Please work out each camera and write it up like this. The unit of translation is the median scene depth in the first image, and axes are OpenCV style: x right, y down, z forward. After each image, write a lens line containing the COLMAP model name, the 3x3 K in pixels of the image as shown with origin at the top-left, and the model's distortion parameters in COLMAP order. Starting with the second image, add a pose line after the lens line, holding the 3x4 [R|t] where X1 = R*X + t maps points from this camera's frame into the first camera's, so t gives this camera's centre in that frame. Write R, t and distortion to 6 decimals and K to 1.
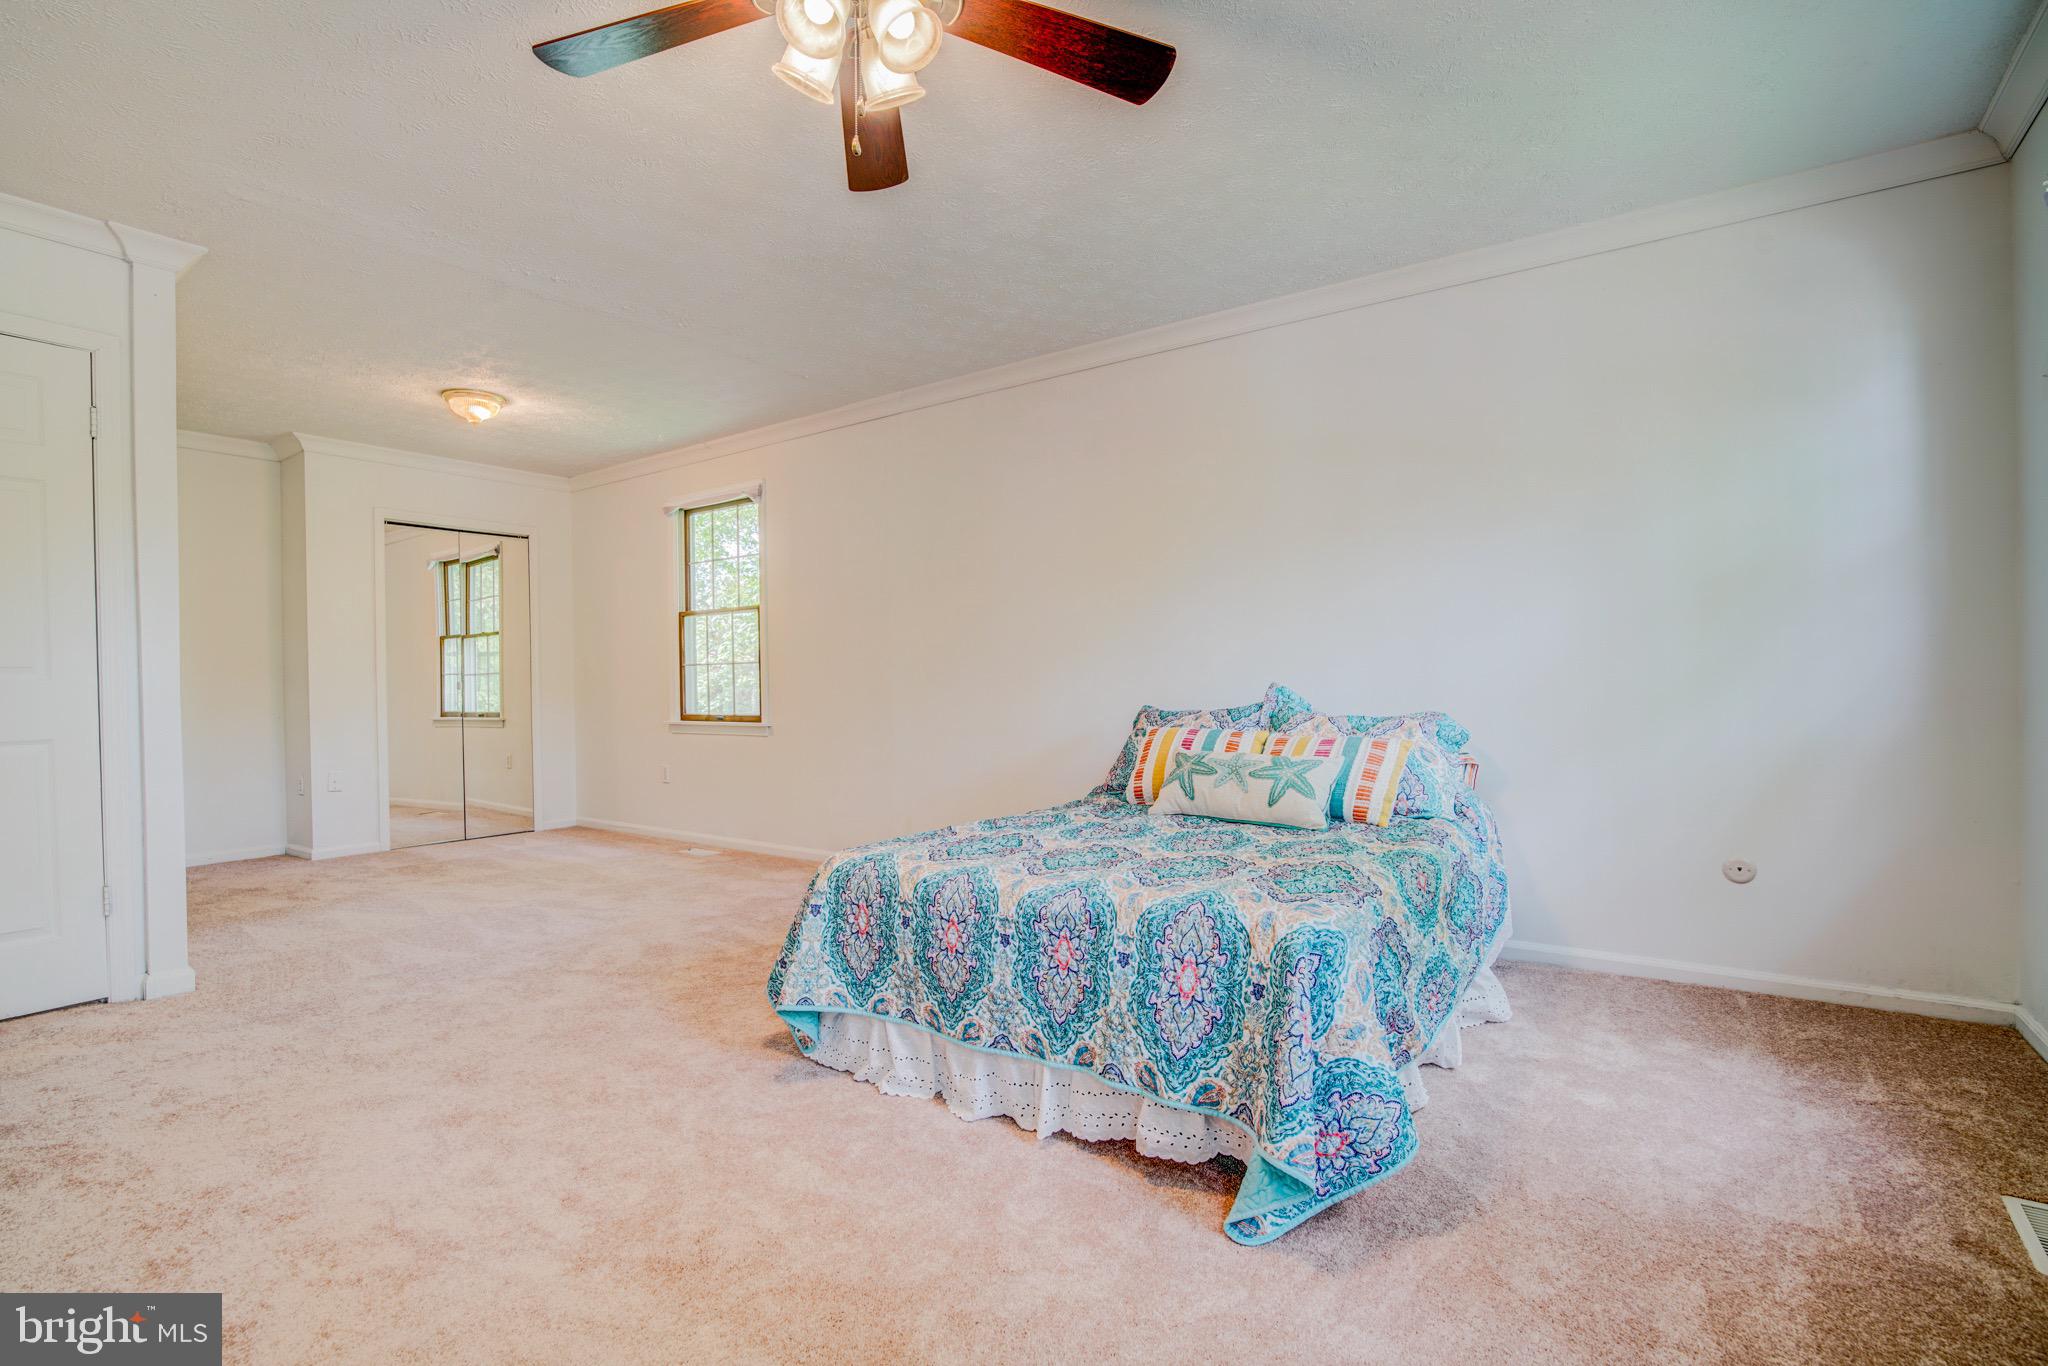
lens RADIAL K [[964.8, 0, 1007.8], [0, 964.8, 686.2], [0, 0, 1]] dist [-0.020295, 0.000230]
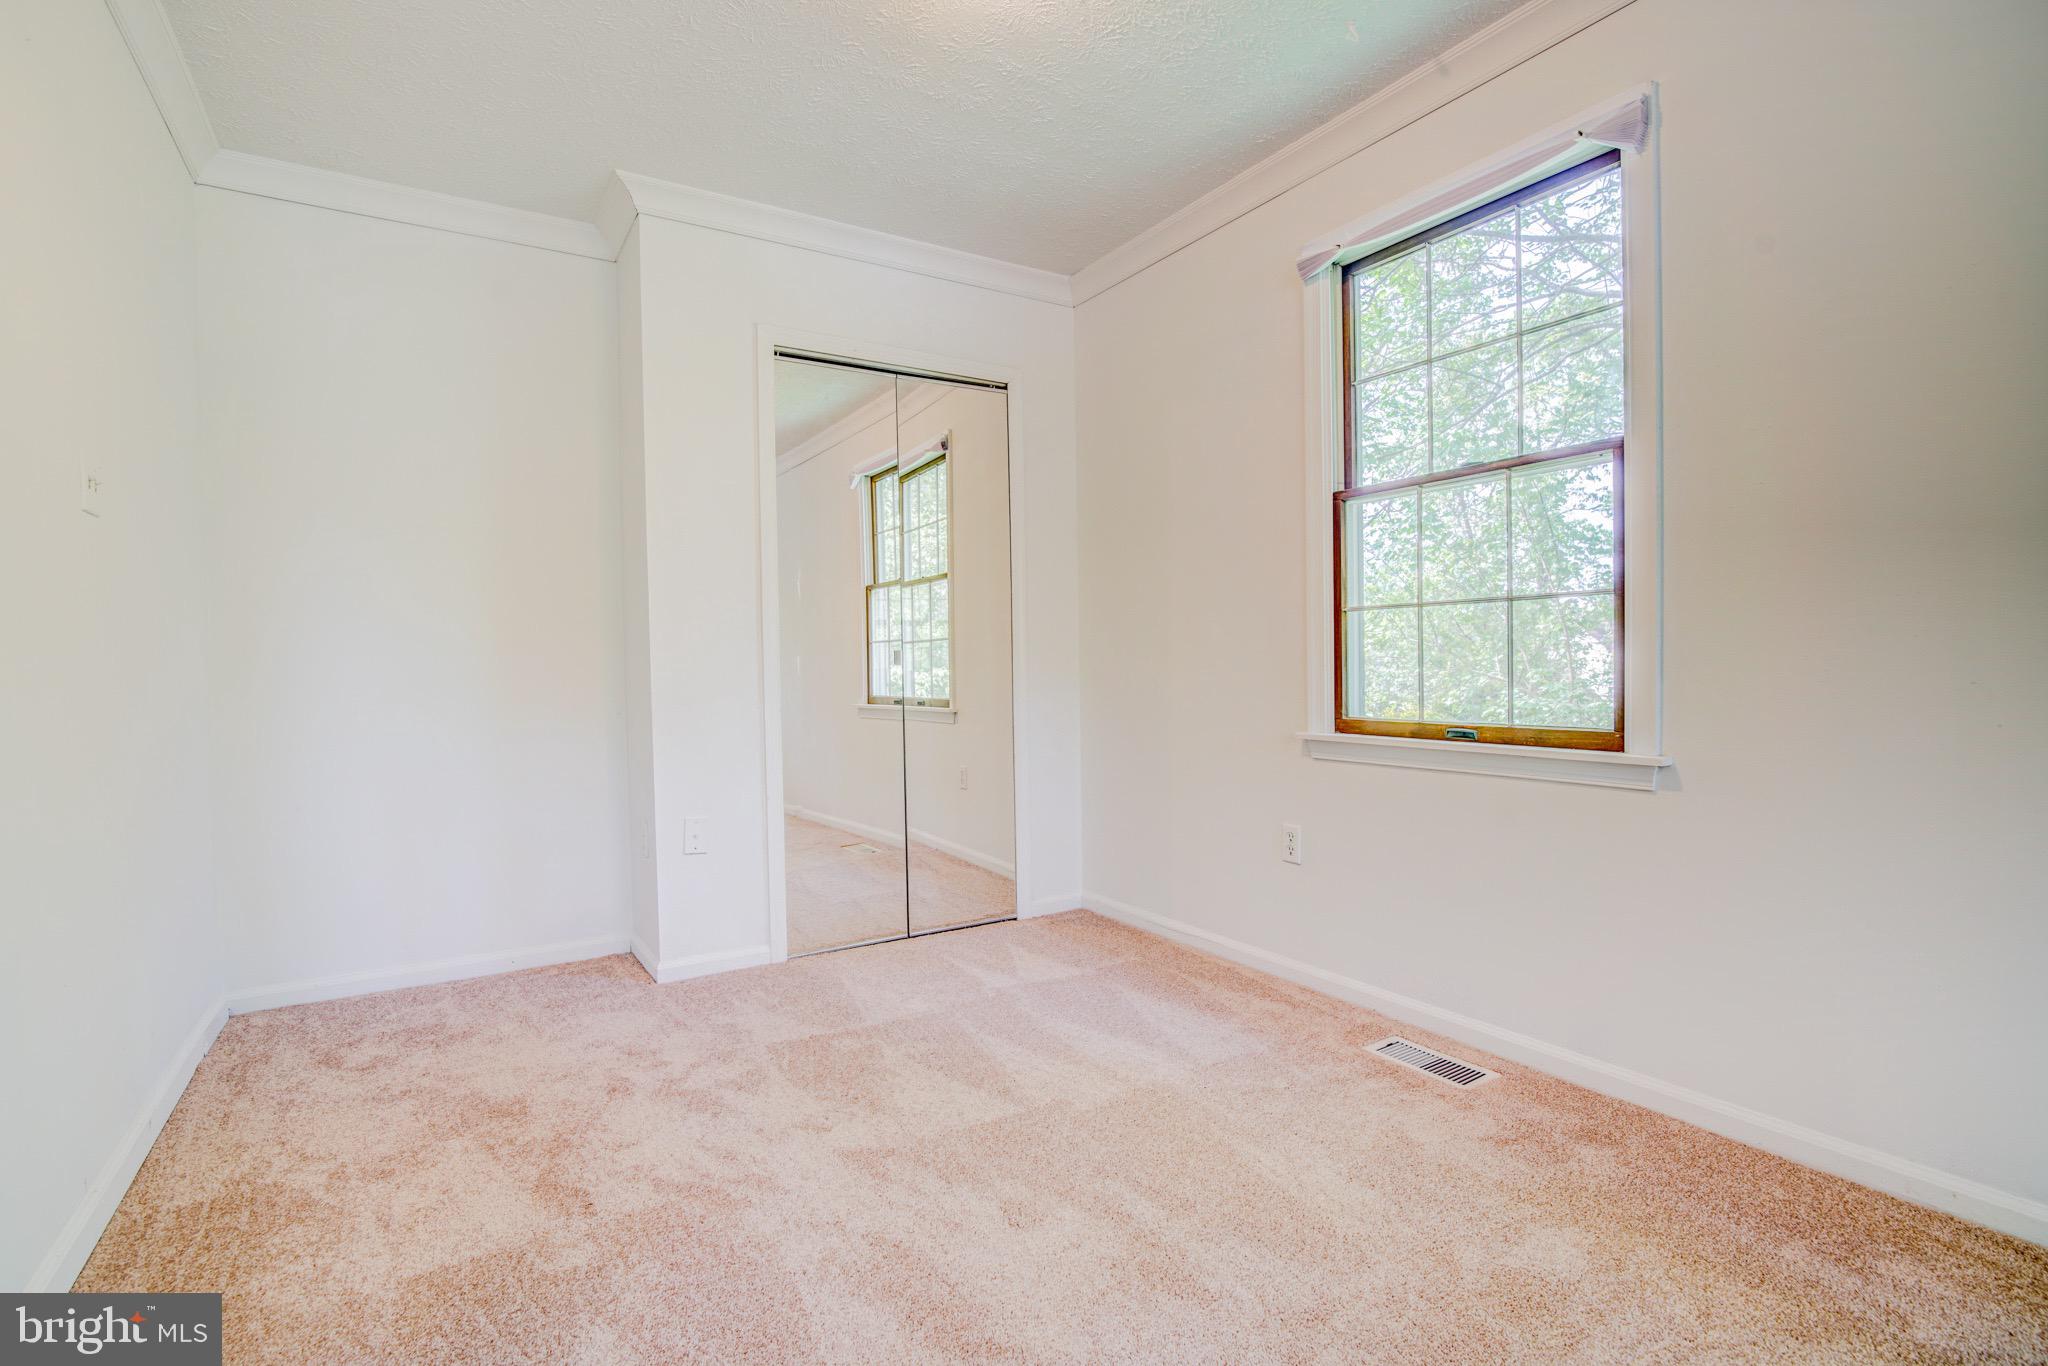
lens RADIAL K [[964.8, 0, 1007.8], [0, 964.8, 686.2], [0, 0, 1]] dist [-0.020295, 0.000230]
pose [[0.924997, 0.010690, -0.379824, -0.290240], [-0.000299, 0.999624, 0.027407, 0.001345], [0.379975, -0.025238, 0.924653, 0.489940]]
